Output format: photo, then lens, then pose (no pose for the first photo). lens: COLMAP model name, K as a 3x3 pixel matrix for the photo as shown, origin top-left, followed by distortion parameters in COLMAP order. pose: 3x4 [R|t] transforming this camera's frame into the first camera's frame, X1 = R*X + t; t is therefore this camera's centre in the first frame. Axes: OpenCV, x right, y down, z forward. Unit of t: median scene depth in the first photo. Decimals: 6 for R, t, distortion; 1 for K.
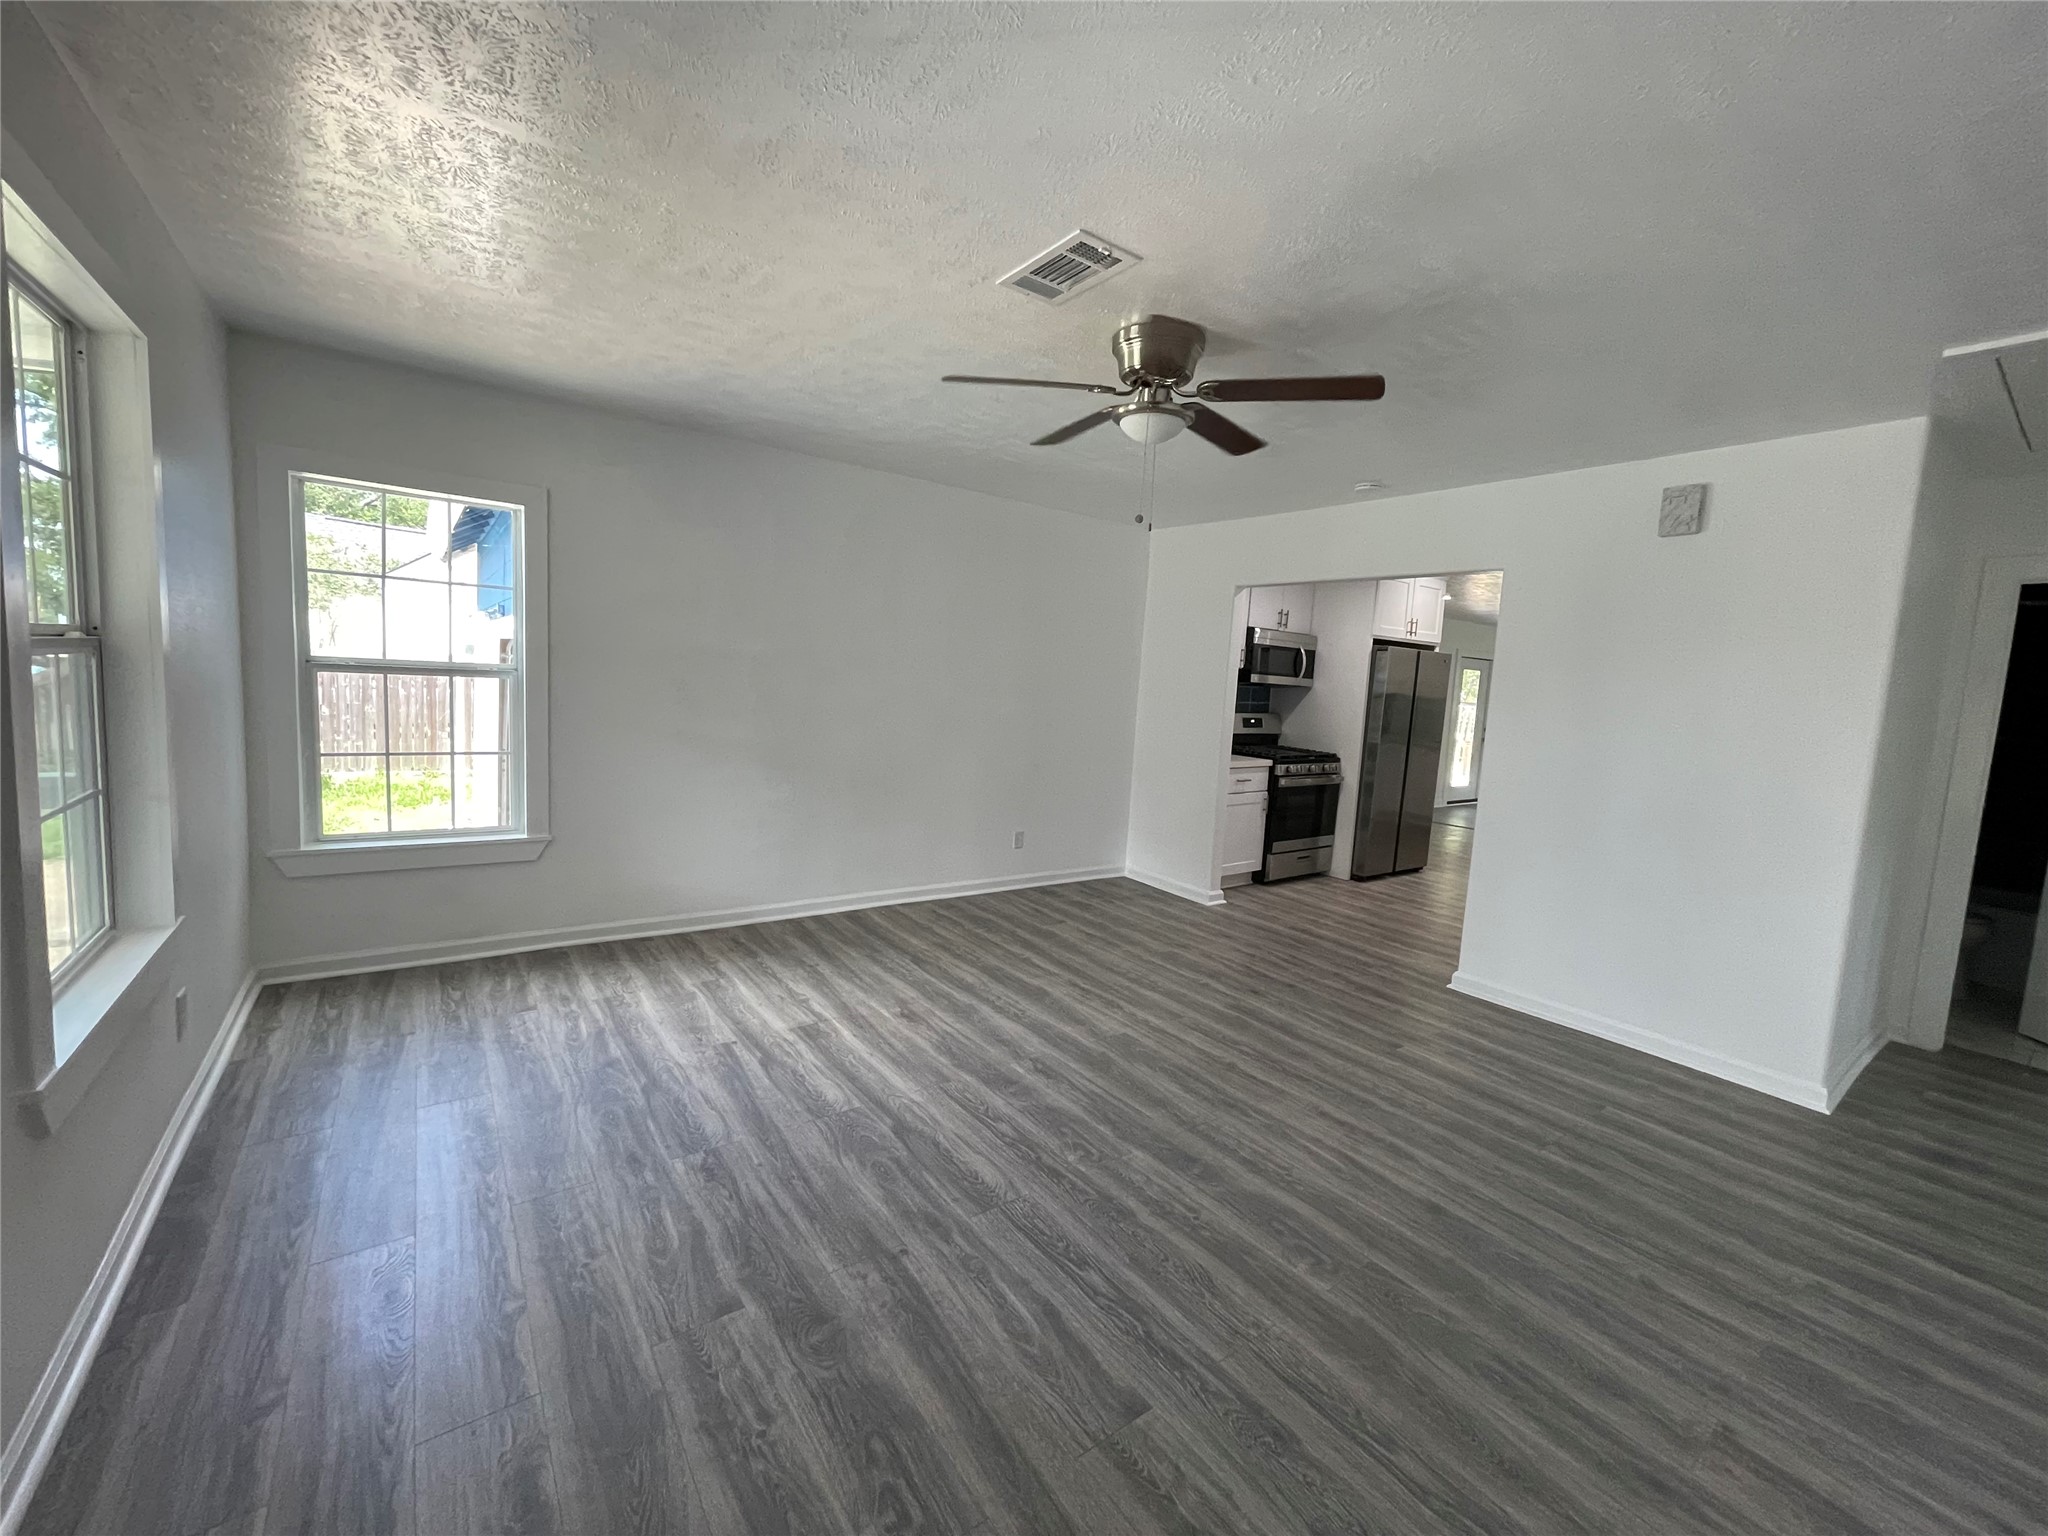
lens RADIAL K [[823.6, 0, 1024.0], [0, 823.6, 768.0], [0, 0, 1]] dist [-0.000713, 0.000435]
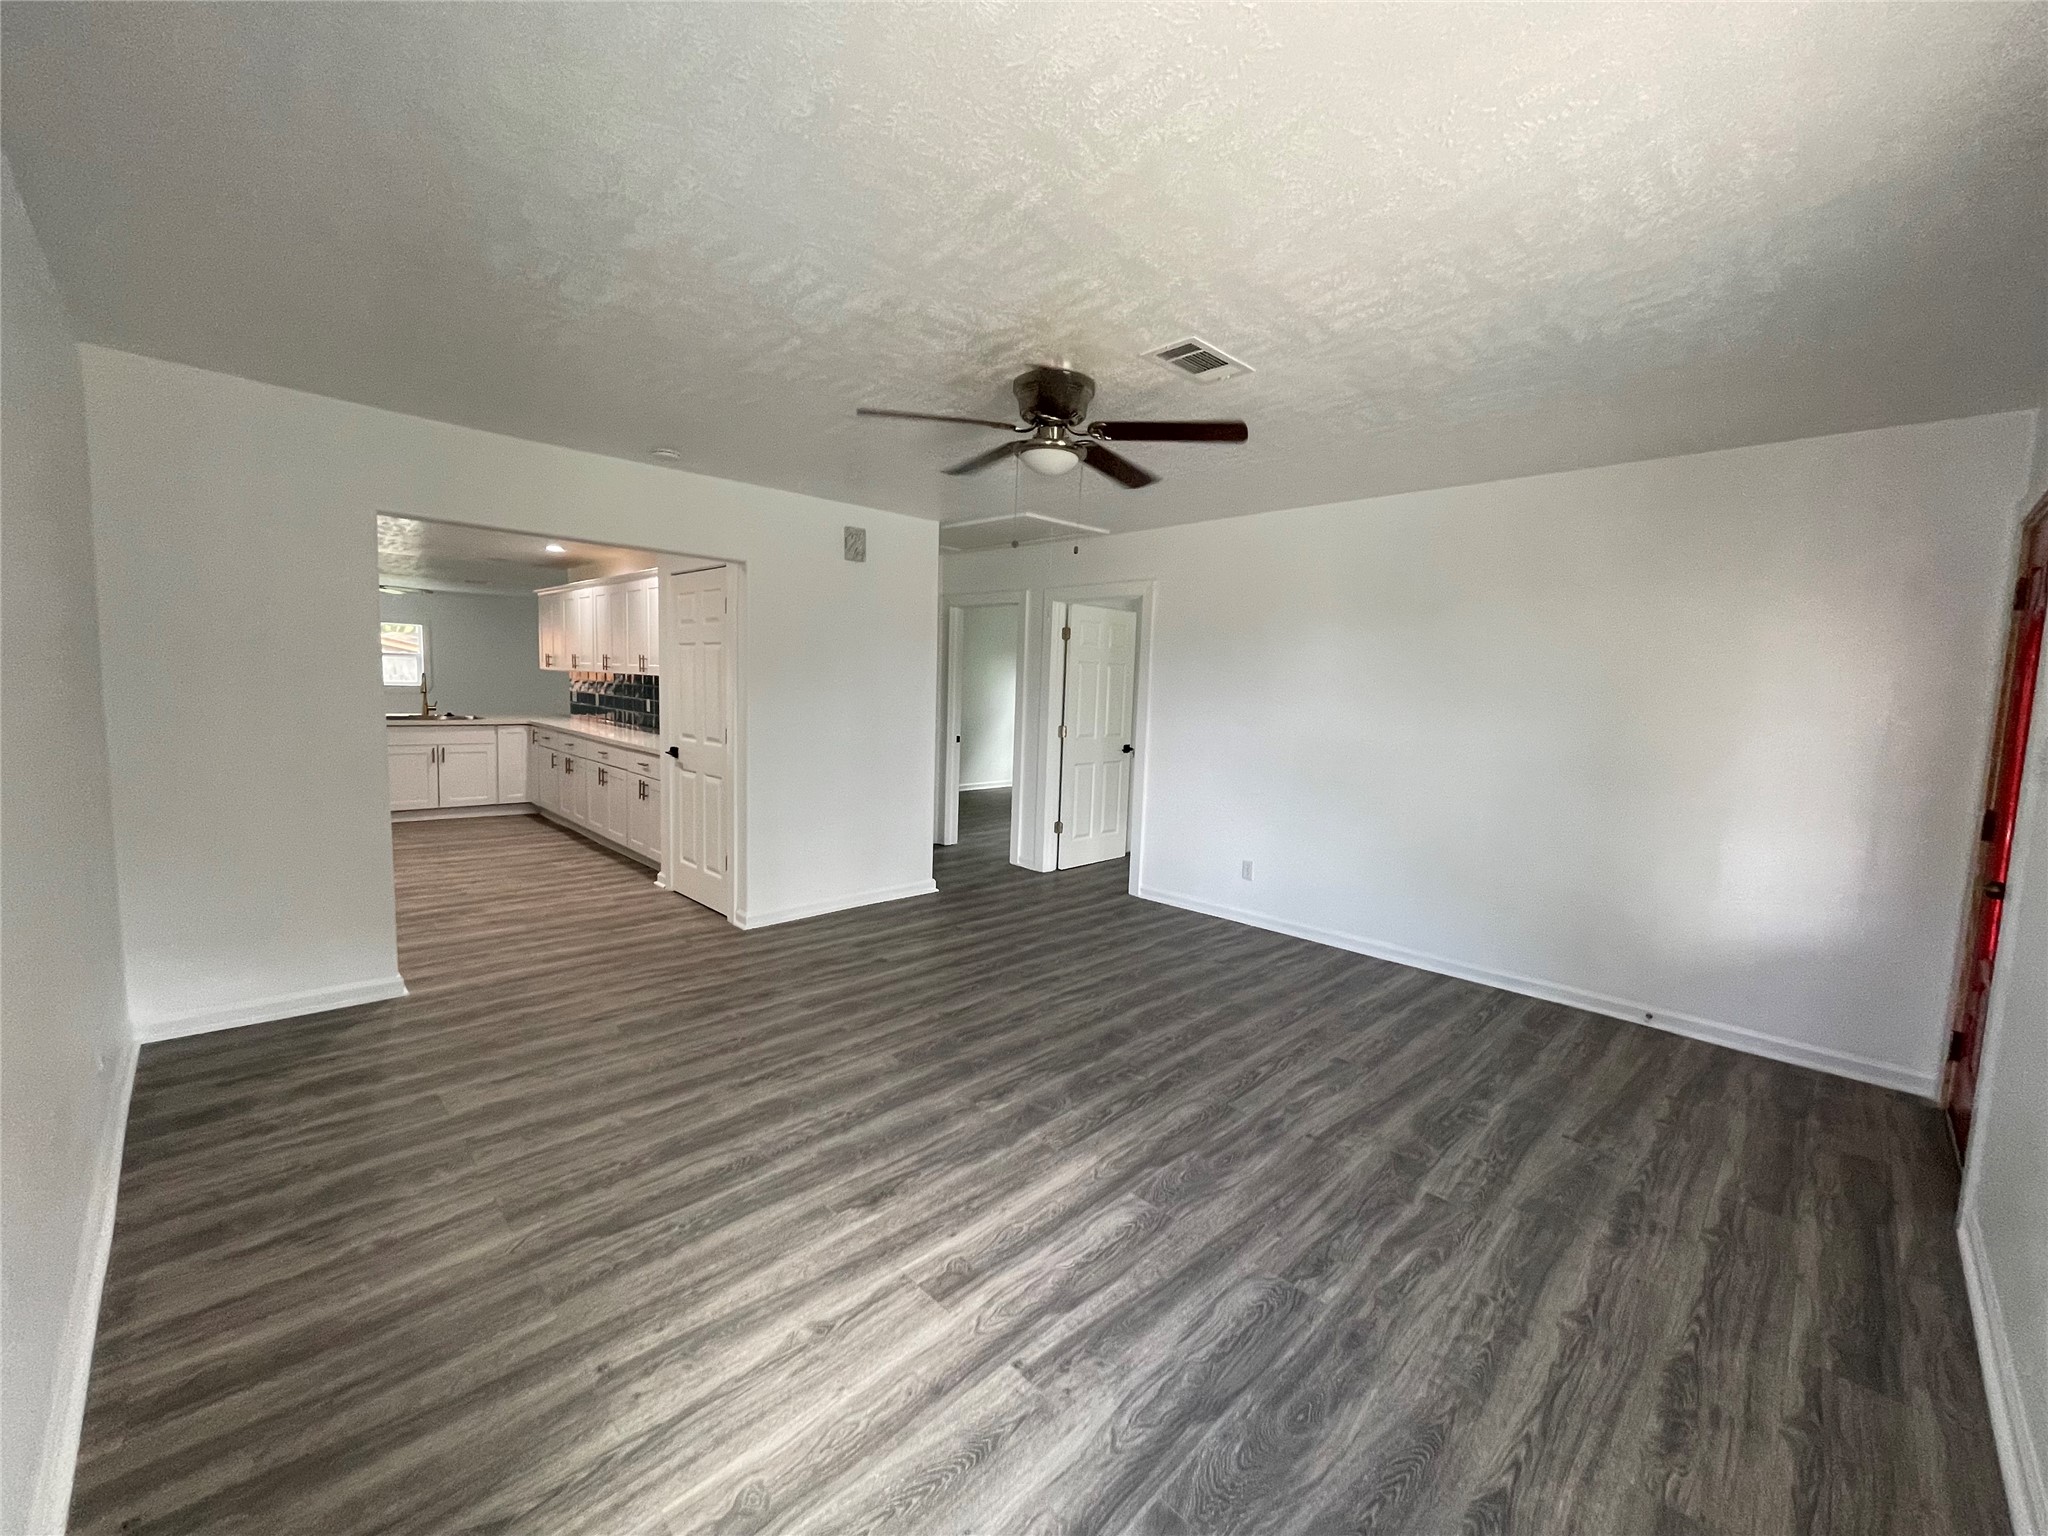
lens RADIAL K [[823.6, 0, 1024.0], [0, 823.6, 768.0], [0, 0, 1]] dist [-0.000713, 0.000435]
pose [[-0.143244, -0.164390, 0.975939, -0.851580], [0.069845, 0.981971, 0.175658, -0.174515], [-0.987220, 0.093326, -0.129179, 1.043795]]
